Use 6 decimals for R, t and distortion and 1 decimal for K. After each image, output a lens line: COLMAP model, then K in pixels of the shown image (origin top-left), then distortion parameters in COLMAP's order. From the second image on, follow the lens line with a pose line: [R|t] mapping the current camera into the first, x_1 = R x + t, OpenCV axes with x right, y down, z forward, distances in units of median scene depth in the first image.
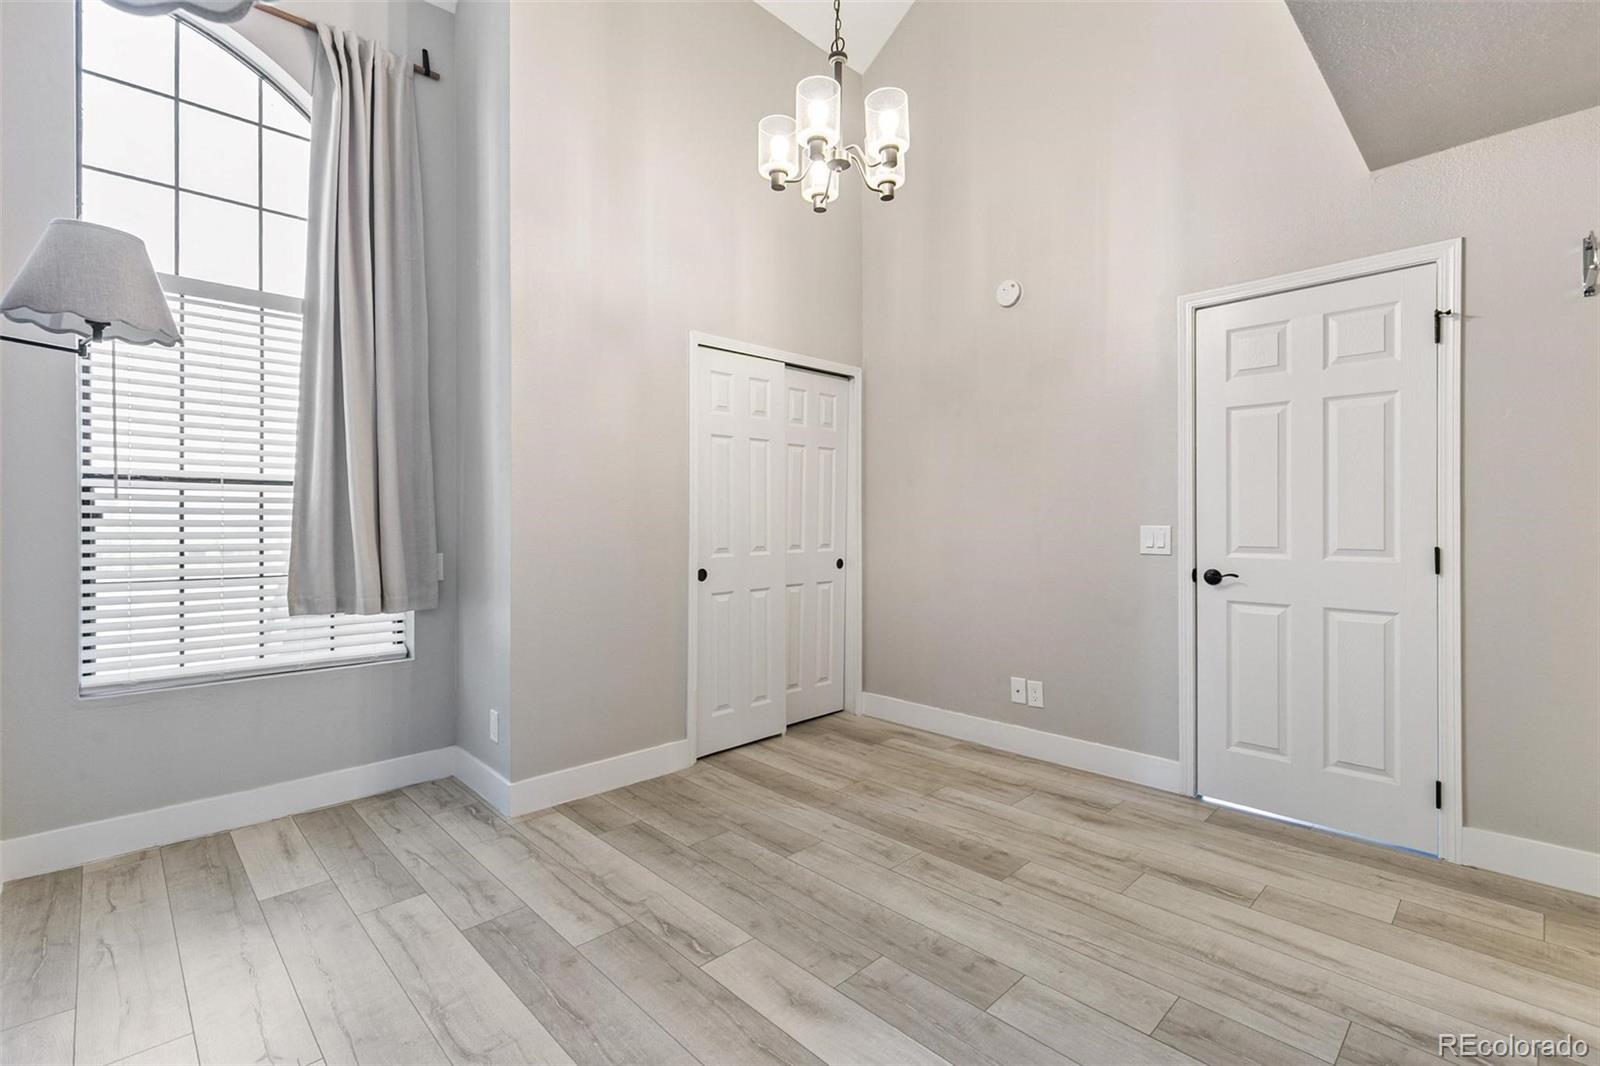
lens RADIAL K [[721.9, 0, 785.9], [0, 721.9, 536.1], [0, 0, 1]] dist [0.009177, -0.000351]
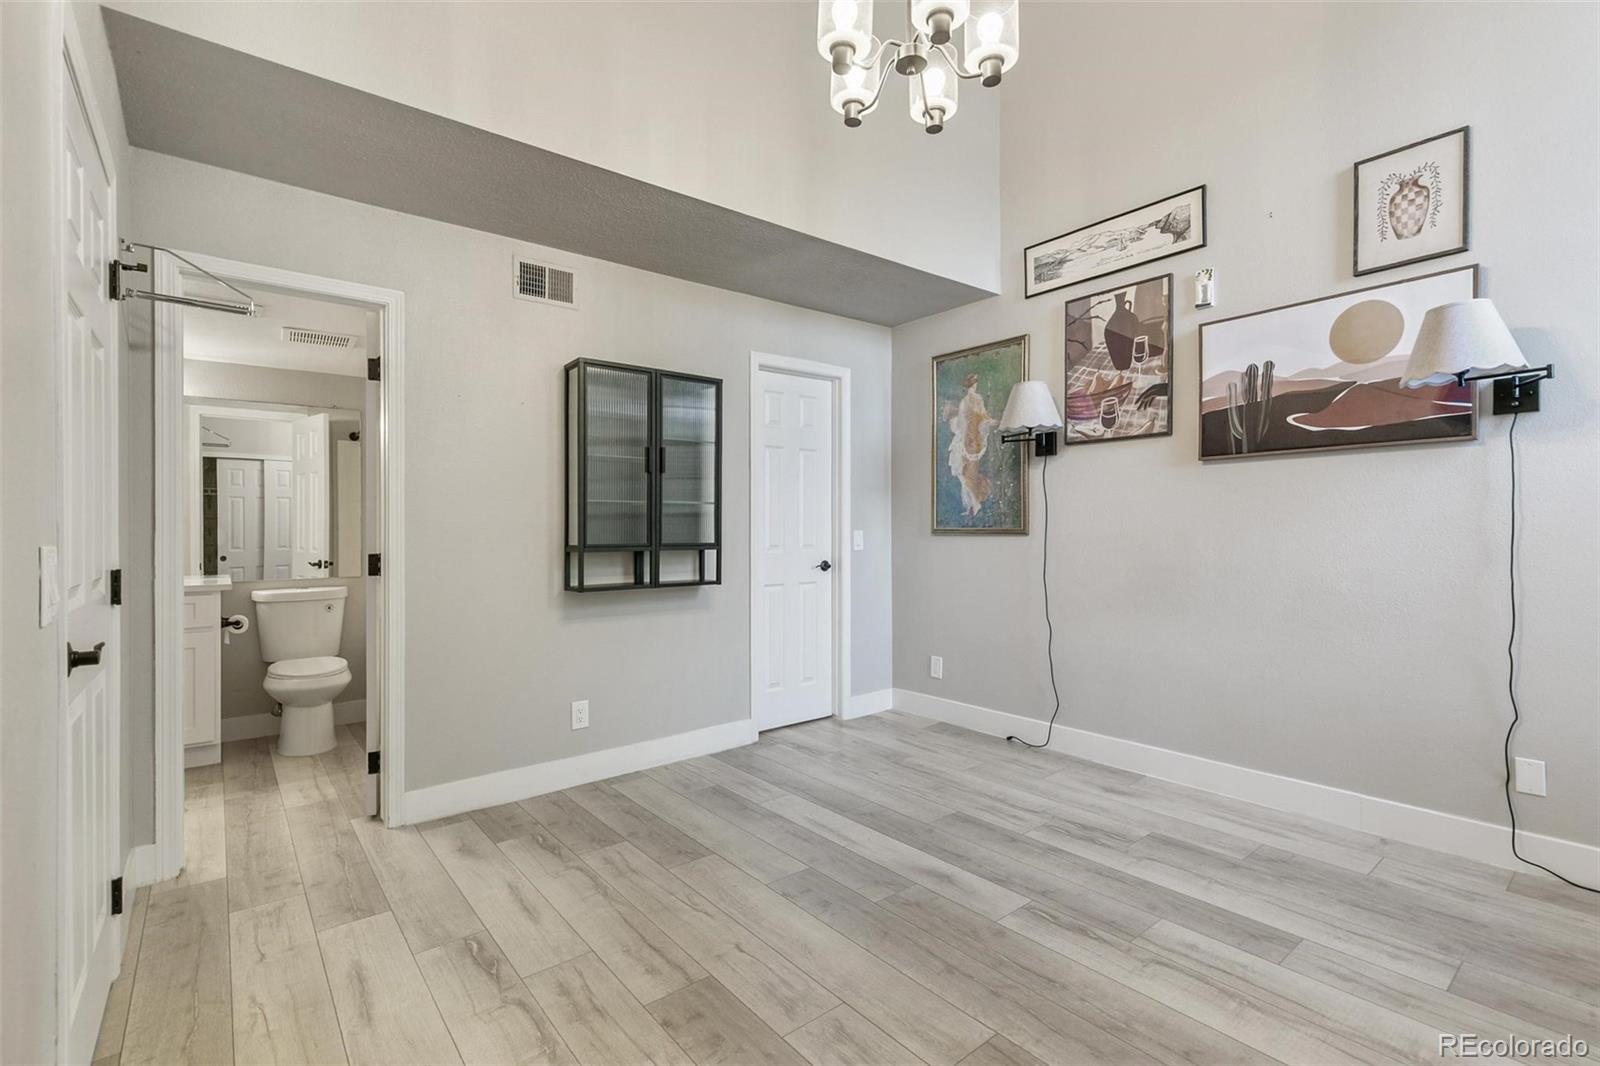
lens RADIAL K [[727.6, 0, 803.1], [0, 727.6, 502.3], [0, 0, 1]] dist [0.003123, 0.000159]
pose [[-0.997318, 0.016561, 0.071292, 0.129717], [0.015545, 0.999770, -0.014787, -0.034667], [-0.071521, -0.013639, -0.997346, 1.817669]]
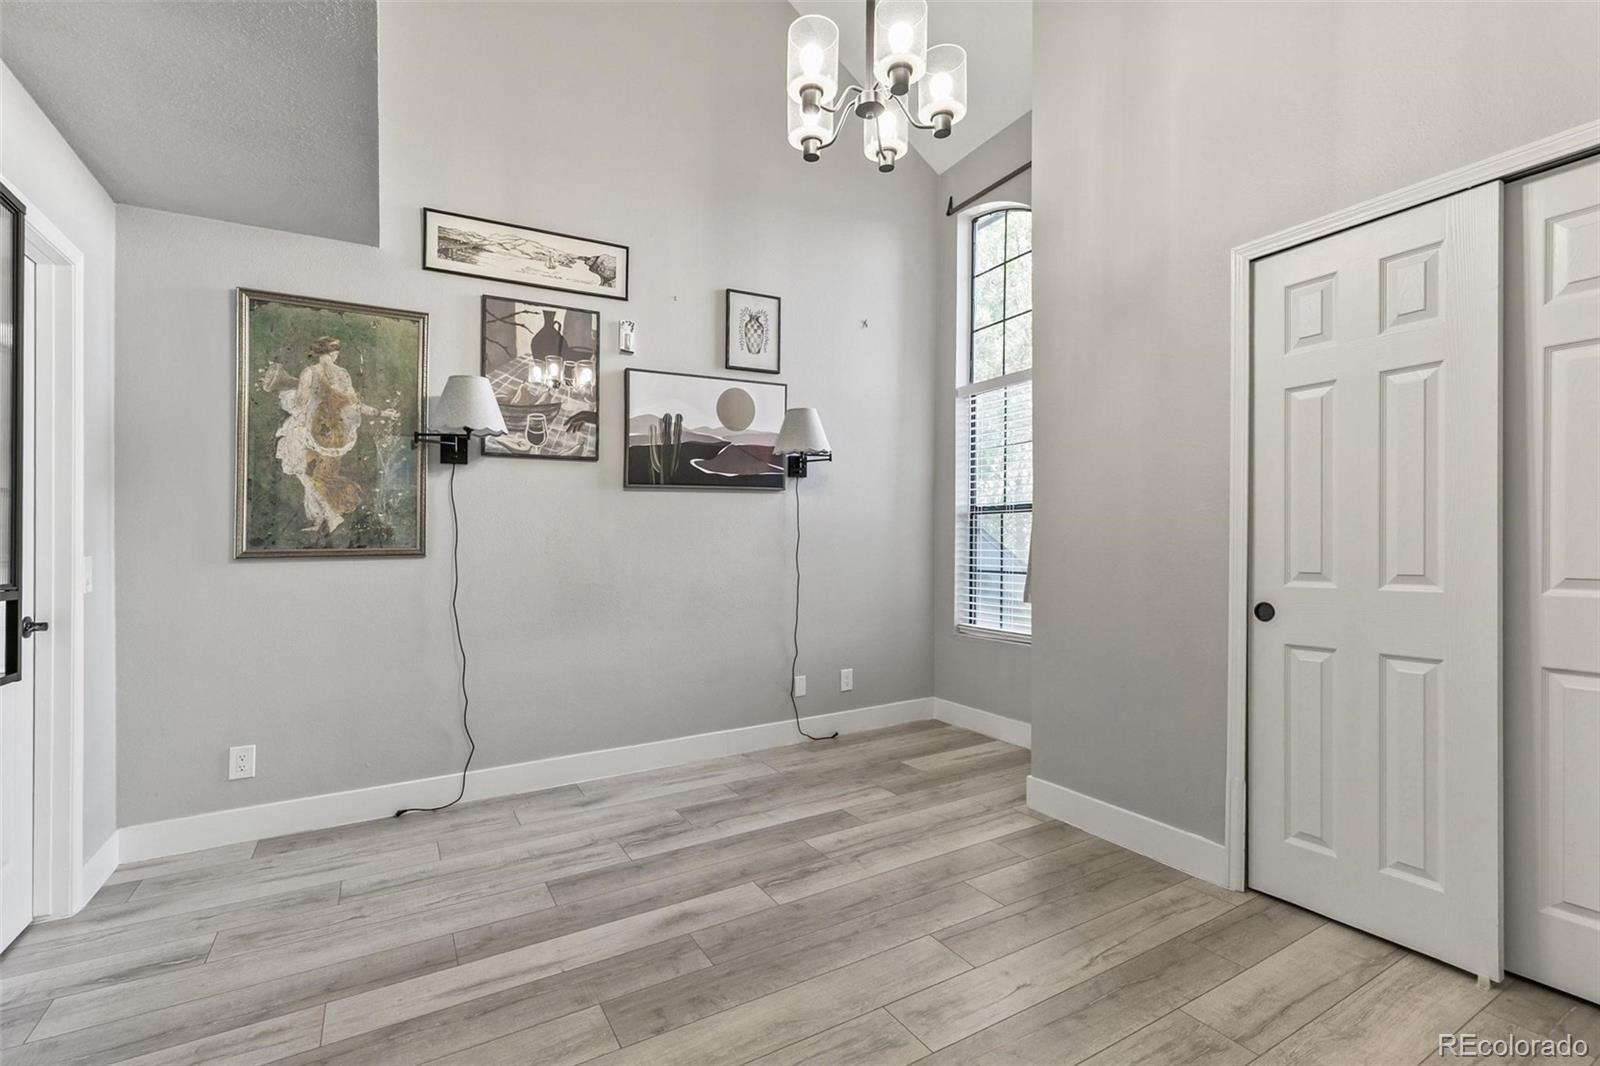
lens RADIAL K [[726.5, 0, 823.7], [0, 726.5, 534.0], [0, 0, 1]] dist [0.003634, 0.000246]
pose [[-0.211128, -0.000979, -0.977458, 0.920876], [-0.003788, 0.999993, -0.000184, -0.021894], [0.977451, 0.003664, -0.211130, 1.142405]]
